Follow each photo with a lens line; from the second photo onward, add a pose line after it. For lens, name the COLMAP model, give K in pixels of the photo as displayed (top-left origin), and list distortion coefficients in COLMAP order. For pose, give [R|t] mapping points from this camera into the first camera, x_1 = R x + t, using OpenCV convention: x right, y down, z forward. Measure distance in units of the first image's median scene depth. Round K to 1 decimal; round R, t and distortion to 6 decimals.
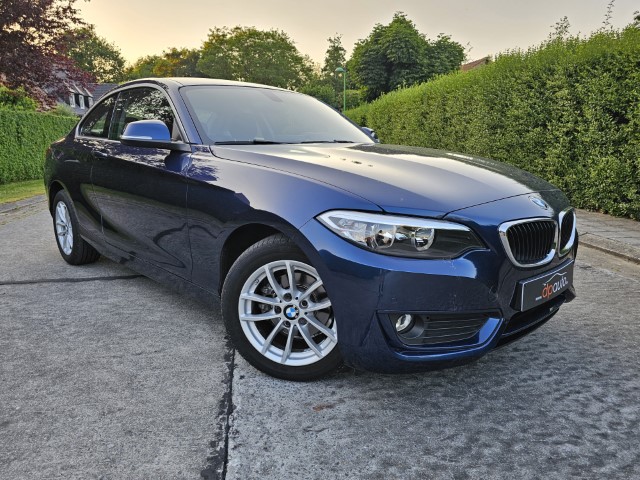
lens RADIAL K [[466.3, 0, 320.0], [0, 466.3, 240.0], [0, 0, 1]] dist [0.053929, -0.046342]
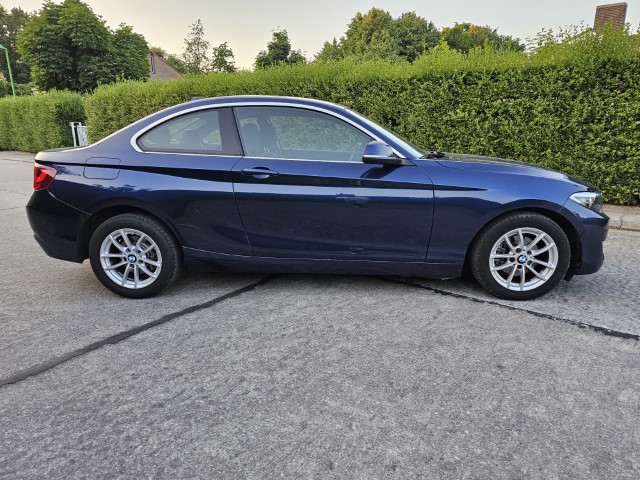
lens RADIAL K [[440.8, 0, 329.3], [0, 440.8, 239.4], [0, 0, 1]] dist [0.051158, -0.036400]
pose [[0.723009, -0.175795, 0.668098, -0.508587], [0.150694, 0.983926, 0.095819, -0.052653], [-0.674203, 0.031400, 0.737878, 0.096712]]
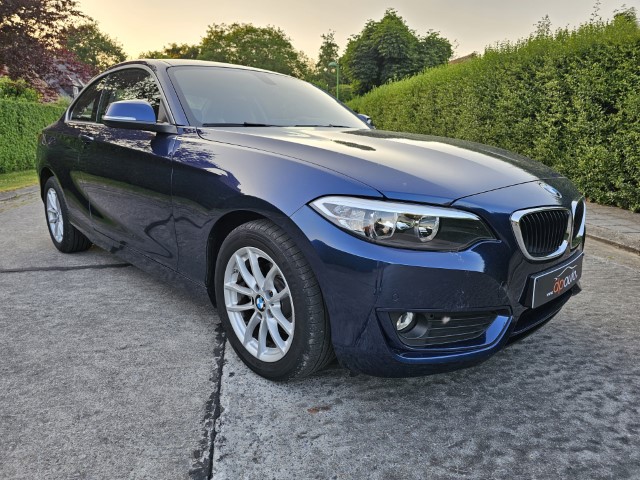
lens RADIAL K [[438.7, 0, 318.5], [0, 438.7, 238.7], [0, 0, 1]] dist [0.047049, -0.036969]
pose [[0.999949, -0.000034, 0.010120, -0.000725], [-0.000215, 0.999695, 0.024682, 0.000177], [-0.010118, -0.024683, 0.999644, 0.040413]]
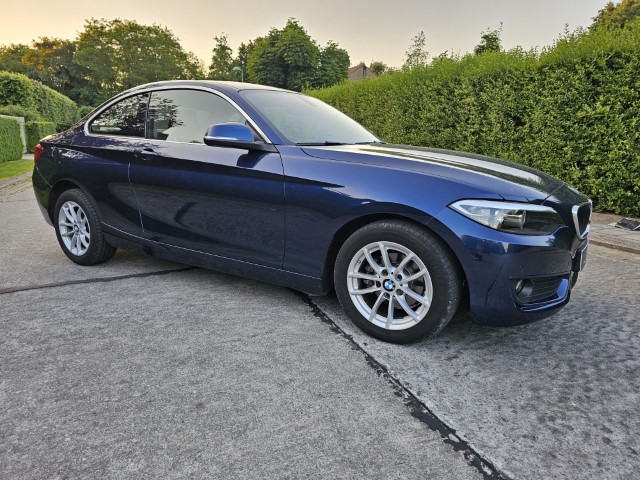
lens RADIAL K [[438.7, 0, 318.5], [0, 438.7, 238.7], [0, 0, 1]] dist [0.047049, -0.036969]
pose [[0.968329, -0.053297, 0.243921, -0.172428], [0.048959, 0.998517, 0.023820, -0.000977], [-0.244829, -0.011124, 0.969502, -0.012000]]
